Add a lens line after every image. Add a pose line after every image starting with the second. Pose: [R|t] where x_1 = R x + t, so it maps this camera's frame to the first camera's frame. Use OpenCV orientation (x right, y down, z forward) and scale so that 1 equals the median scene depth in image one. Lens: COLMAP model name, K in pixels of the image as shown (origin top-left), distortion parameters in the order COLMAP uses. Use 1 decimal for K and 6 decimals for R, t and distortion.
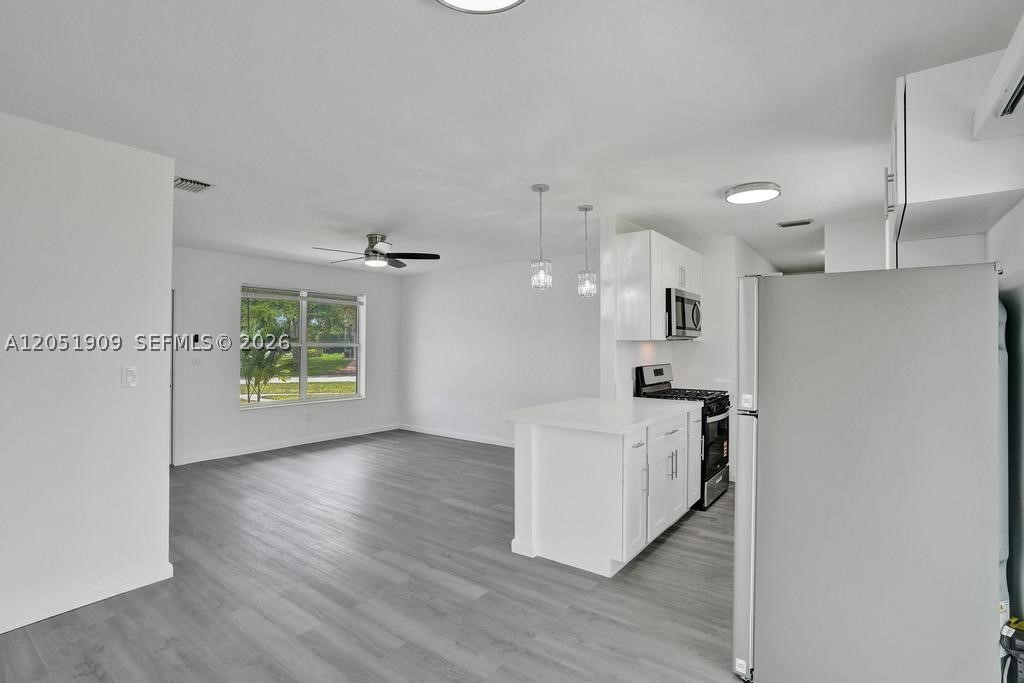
lens RADIAL K [[472.8, 0, 512.0], [0, 472.8, 341.5], [0, 0, 1]] dist [-0.002369, -0.000222]
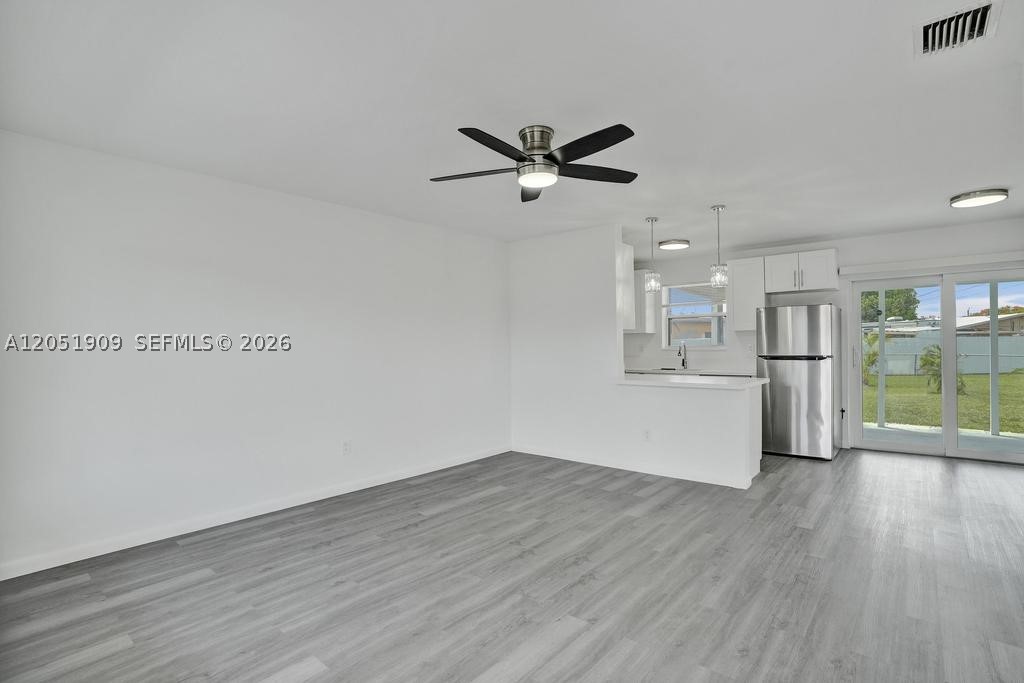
lens RADIAL K [[486.6, 0, 512.0], [0, 486.6, 341.5], [0, 0, 1]] dist [-0.000654, 0.000258]
pose [[0.015510, 0.016016, 0.999751, -1.087463], [-0.014569, 0.999769, -0.015790, 0.055033], [-0.999774, -0.014320, 0.015740, 1.309182]]
